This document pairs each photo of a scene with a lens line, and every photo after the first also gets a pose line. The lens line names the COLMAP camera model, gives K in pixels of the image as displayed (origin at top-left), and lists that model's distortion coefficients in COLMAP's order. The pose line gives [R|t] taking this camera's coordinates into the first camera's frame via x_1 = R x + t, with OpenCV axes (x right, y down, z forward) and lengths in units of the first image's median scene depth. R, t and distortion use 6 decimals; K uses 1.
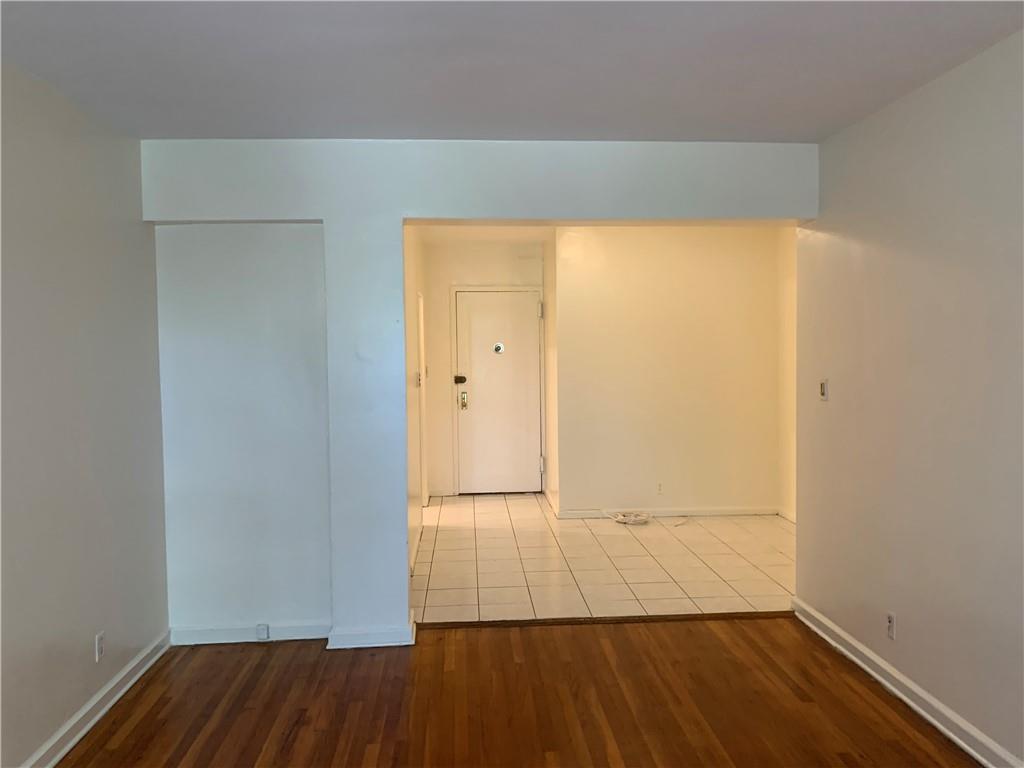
lens RADIAL K [[764.2, 0, 513.3], [0, 764.2, 386.5], [0, 0, 1]] dist [0.187710, 0.000101]
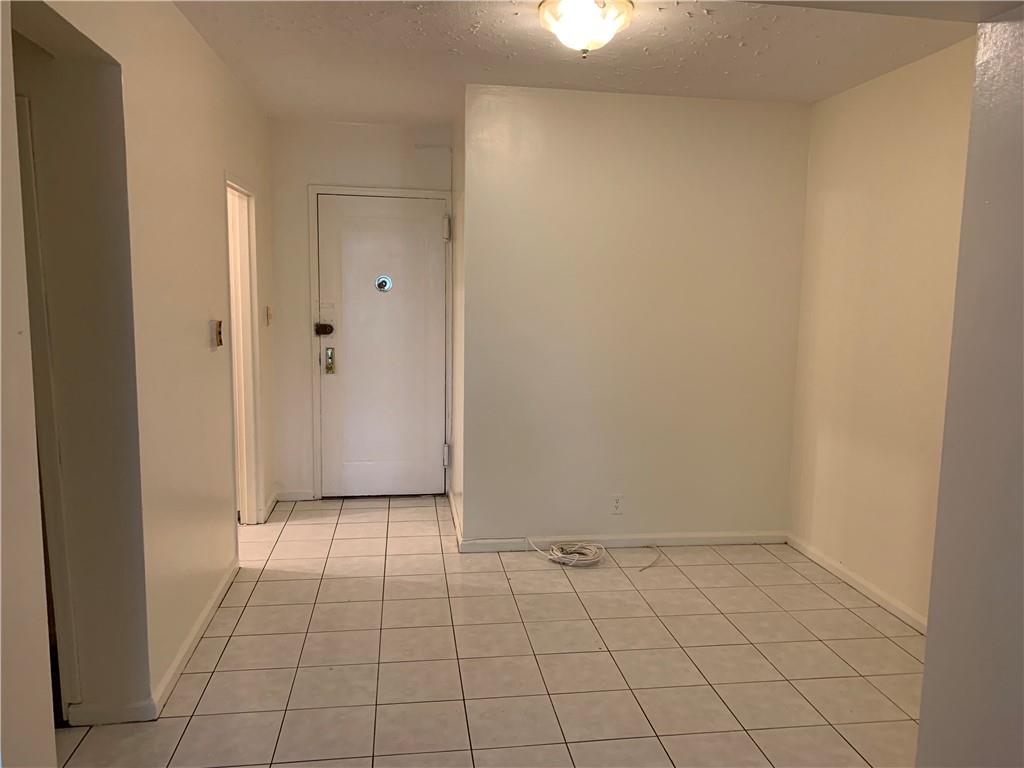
lens RADIAL K [[764.2, 0, 513.3], [0, 764.2, 386.5], [0, 0, 1]] dist [0.187710, 0.000101]
pose [[0.996076, 0.017732, 0.086711, 0.037322], [-0.024438, 0.996739, 0.076900, -0.015065], [-0.085065, -0.078718, 0.993261, 0.315077]]
